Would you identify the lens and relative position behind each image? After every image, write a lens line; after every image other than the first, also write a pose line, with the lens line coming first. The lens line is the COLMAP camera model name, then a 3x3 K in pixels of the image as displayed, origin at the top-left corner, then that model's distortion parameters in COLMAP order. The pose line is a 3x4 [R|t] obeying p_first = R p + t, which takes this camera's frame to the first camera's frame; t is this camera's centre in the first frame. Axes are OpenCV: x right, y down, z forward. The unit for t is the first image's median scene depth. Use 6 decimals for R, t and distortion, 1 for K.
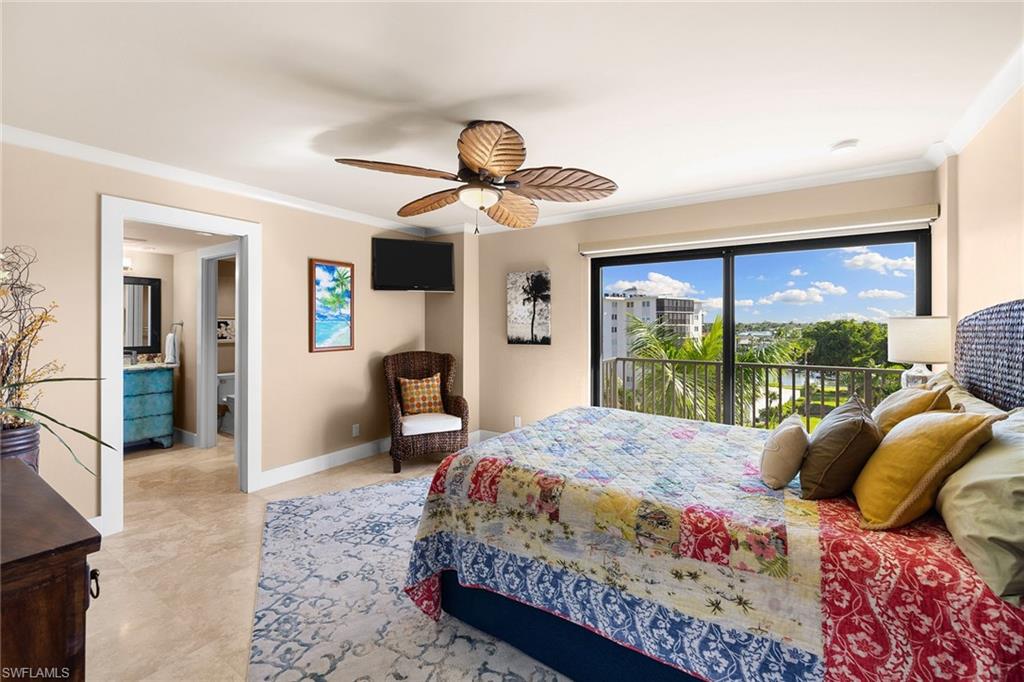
lens RADIAL K [[435.1, 0, 506.0], [0, 435.1, 329.6], [0, 0, 1]] dist [-0.001873, 0.000904]
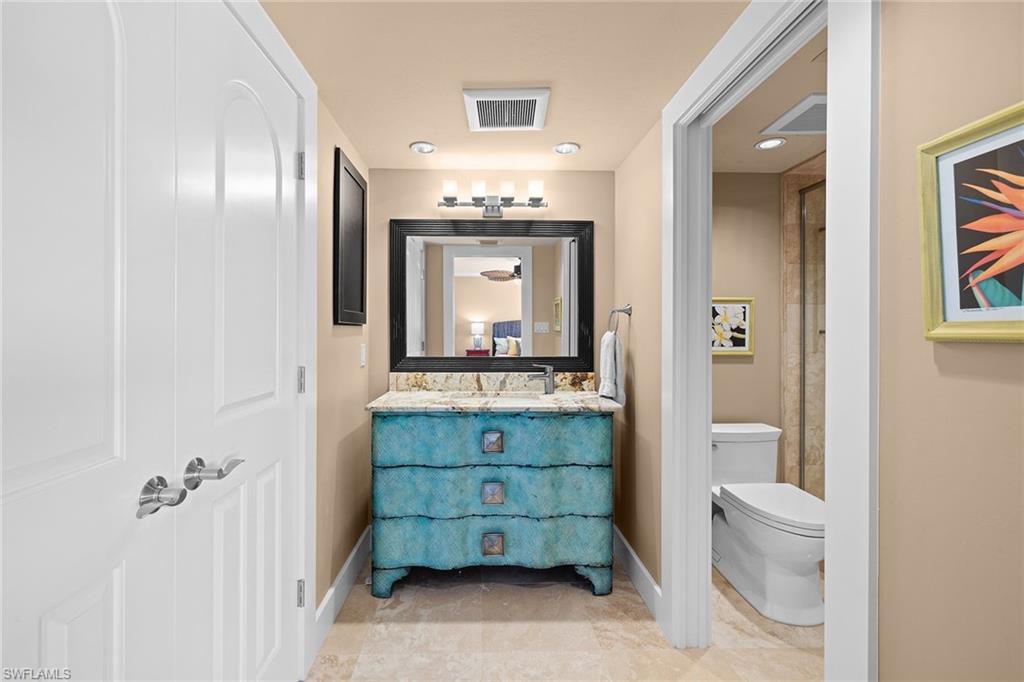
lens RADIAL K [[435.1, 0, 506.0], [0, 435.1, 329.6], [0, 0, 1]] dist [-0.001873, 0.000904]
pose [[0.610894, -0.013190, -0.791603, -0.463011], [-0.006605, 0.999741, -0.021756, 0.017625], [0.791685, 0.018520, 0.610649, 0.618583]]
